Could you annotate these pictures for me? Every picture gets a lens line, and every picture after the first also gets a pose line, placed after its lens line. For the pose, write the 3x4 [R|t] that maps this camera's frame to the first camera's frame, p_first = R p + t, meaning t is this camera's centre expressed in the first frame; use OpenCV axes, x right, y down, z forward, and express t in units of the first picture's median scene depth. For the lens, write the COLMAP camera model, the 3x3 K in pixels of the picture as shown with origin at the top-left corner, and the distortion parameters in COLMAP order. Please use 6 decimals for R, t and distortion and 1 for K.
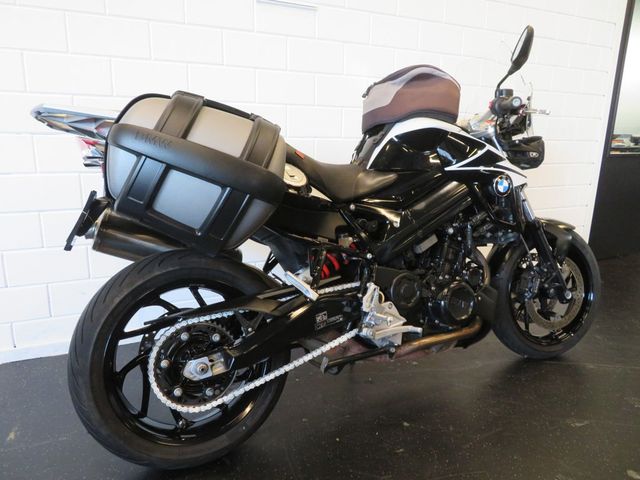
lens RADIAL K [[459.6, 0, 320.0], [0, 459.6, 240.0], [0, 0, 1]] dist [-0.006148, 0.000640]
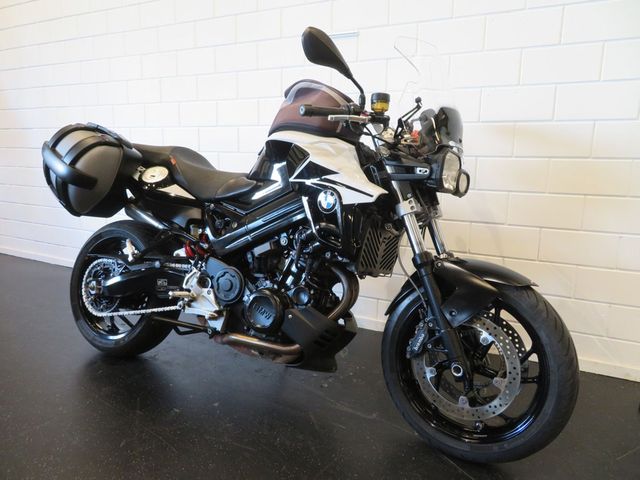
lens RADIAL K [[459.6, 0, 320.0], [0, 459.6, 240.0], [0, 0, 1]] dist [-0.006148, 0.000640]
pose [[0.589722, 0.142005, -0.795023, 1.164553], [-0.186869, 0.981698, 0.036734, -0.077895], [0.785689, 0.126903, 0.605466, 0.471946]]
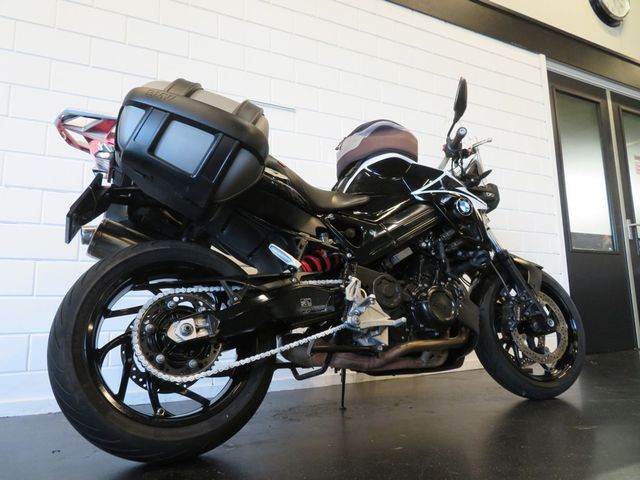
lens RADIAL K [[463.7, 0, 320.0], [0, 463.7, 240.0], [0, 0, 1]] dist [-0.002202, 0.000009]
pose [[0.998537, -0.039450, 0.036986, 0.001450], [0.050394, 0.926933, -0.371828, 0.373457], [-0.019615, 0.373148, 0.927564, -0.008929]]
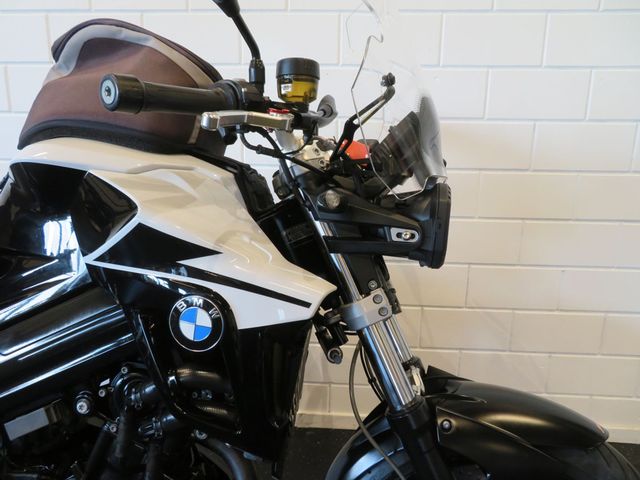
lens RADIAL K [[459.6, 0, 320.0], [0, 459.6, 240.0], [0, 0, 1]] dist [-0.006148, 0.000640]
pose [[0.865814, 0.105661, -0.489083, 0.682344], [-0.115323, 0.993273, 0.010431, -0.207534], [0.486895, 0.047371, 0.872175, 0.758614]]
